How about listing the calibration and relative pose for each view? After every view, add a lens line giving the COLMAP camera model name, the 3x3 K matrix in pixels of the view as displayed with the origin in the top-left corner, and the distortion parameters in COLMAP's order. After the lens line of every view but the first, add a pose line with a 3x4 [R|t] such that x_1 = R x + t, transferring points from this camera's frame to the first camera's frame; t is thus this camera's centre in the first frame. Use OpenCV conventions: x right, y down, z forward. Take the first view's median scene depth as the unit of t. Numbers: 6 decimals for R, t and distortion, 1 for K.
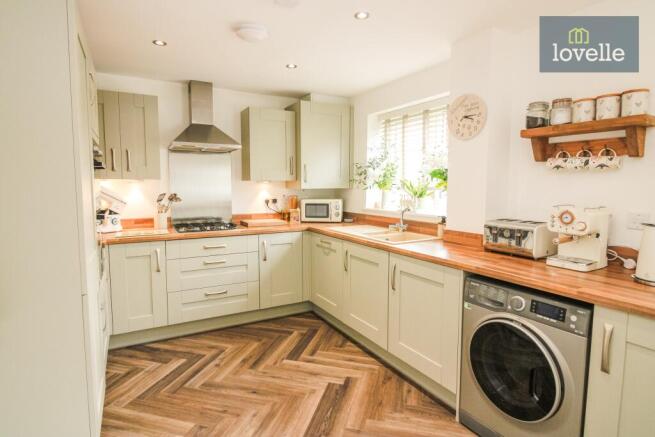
lens RADIAL K [[359.2, 0, 326.6], [0, 359.2, 215.6], [0, 0, 1]] dist [-0.005655, -0.002428]
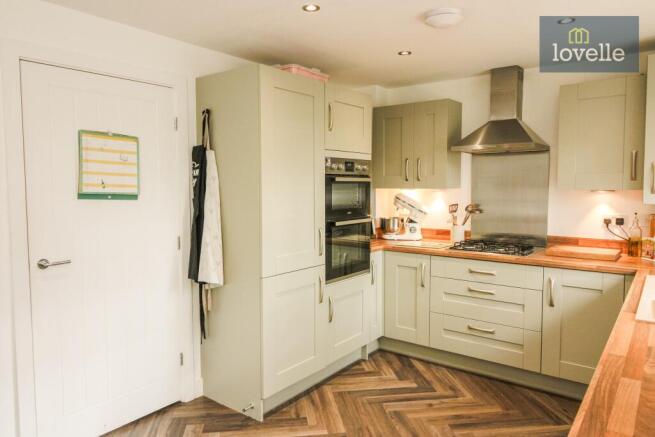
lens RADIAL K [[468.3, 0, 327.9], [0, 468.3, 218.0], [0, 0, 1]] dist [-0.001513, -0.000285]
pose [[0.368082, 0.064649, -0.927543, 0.572269], [-0.077639, 0.996233, 0.038627, -0.051957], [0.926546, 0.057796, 0.371715, 0.298962]]
